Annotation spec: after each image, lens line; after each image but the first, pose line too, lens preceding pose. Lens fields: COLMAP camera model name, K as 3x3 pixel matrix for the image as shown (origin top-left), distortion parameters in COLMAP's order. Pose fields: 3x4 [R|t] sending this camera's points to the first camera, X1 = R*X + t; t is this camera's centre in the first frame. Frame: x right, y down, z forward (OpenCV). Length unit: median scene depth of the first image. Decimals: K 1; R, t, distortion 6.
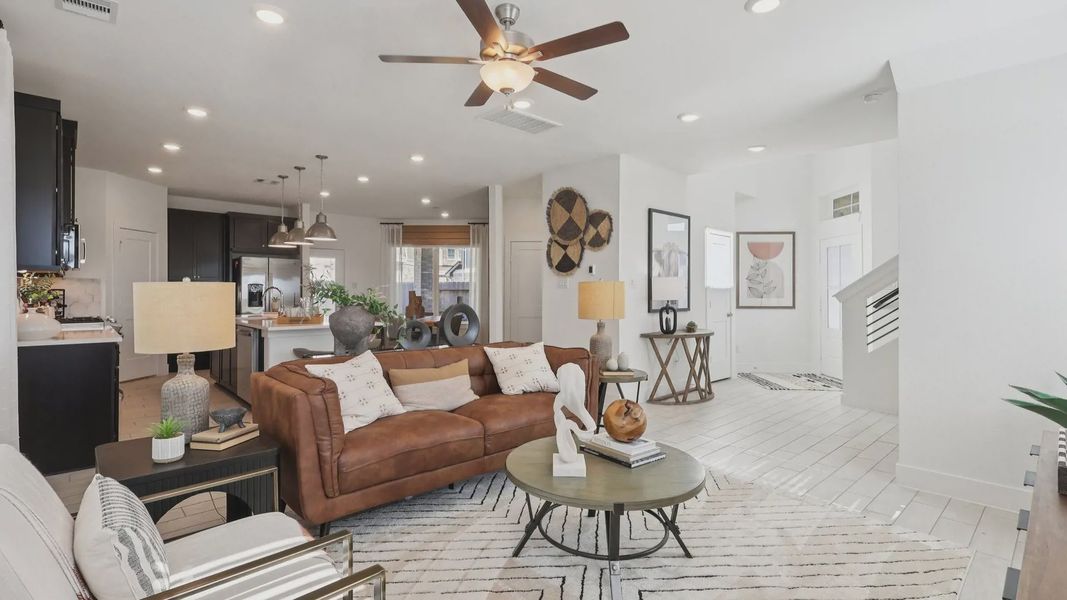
lens RADIAL K [[497.8, 0, 534.7], [0, 497.8, 293.8], [0, 0, 1]] dist [0.003911, 0.001718]
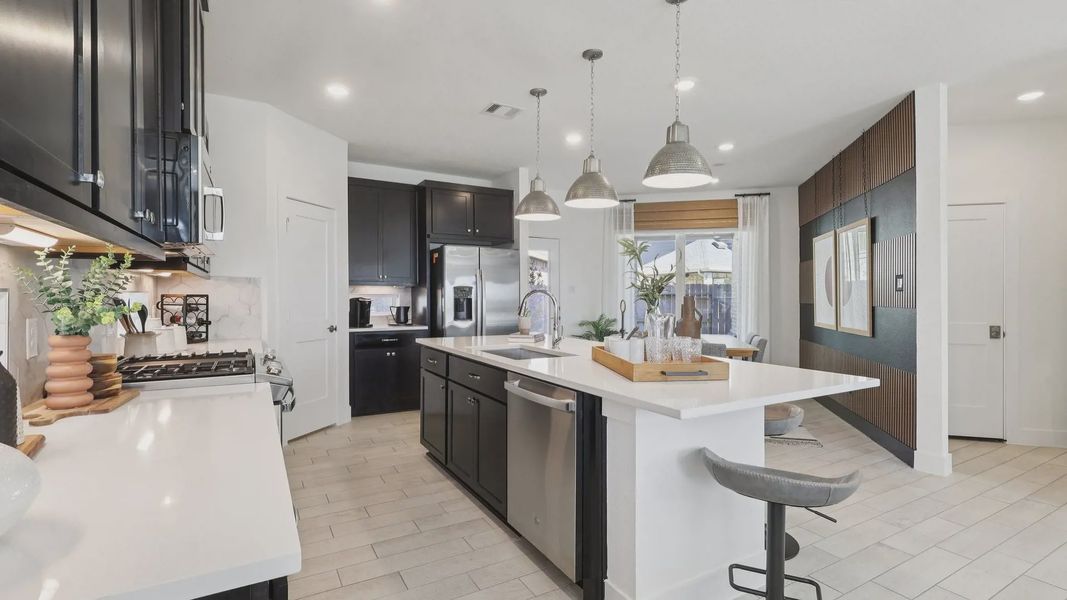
lens RADIAL K [[497.8, 0, 541.8], [0, 497.8, 297.4], [0, 0, 1]] dist [0.003911, 0.001718]
pose [[0.973520, 0.001644, -0.228598, -0.307144], [-0.001885, 0.999998, -0.000835, -0.004620], [0.228596, 0.001244, 0.973521, 0.378017]]
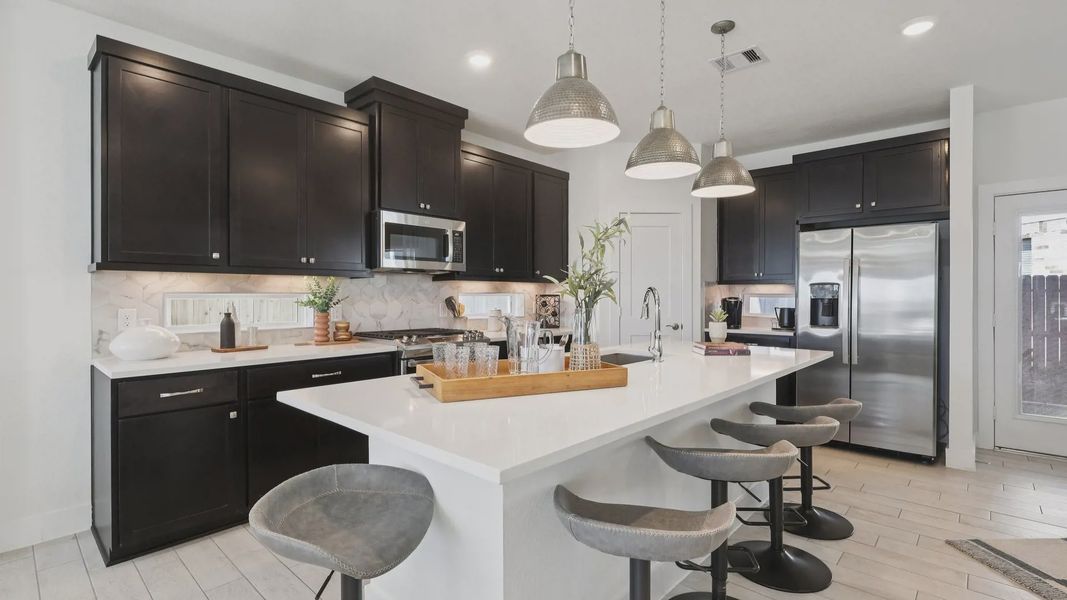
lens RADIAL K [[497.8, 0, 554.1], [0, 497.8, 291.5], [0, 0, 1]] dist [0.003911, 0.001718]
pose [[0.083962, -0.007277, -0.996442, -0.082731], [-0.007186, 0.999943, -0.007908, -0.005259], [0.996443, 0.007824, 0.083905, 0.687190]]
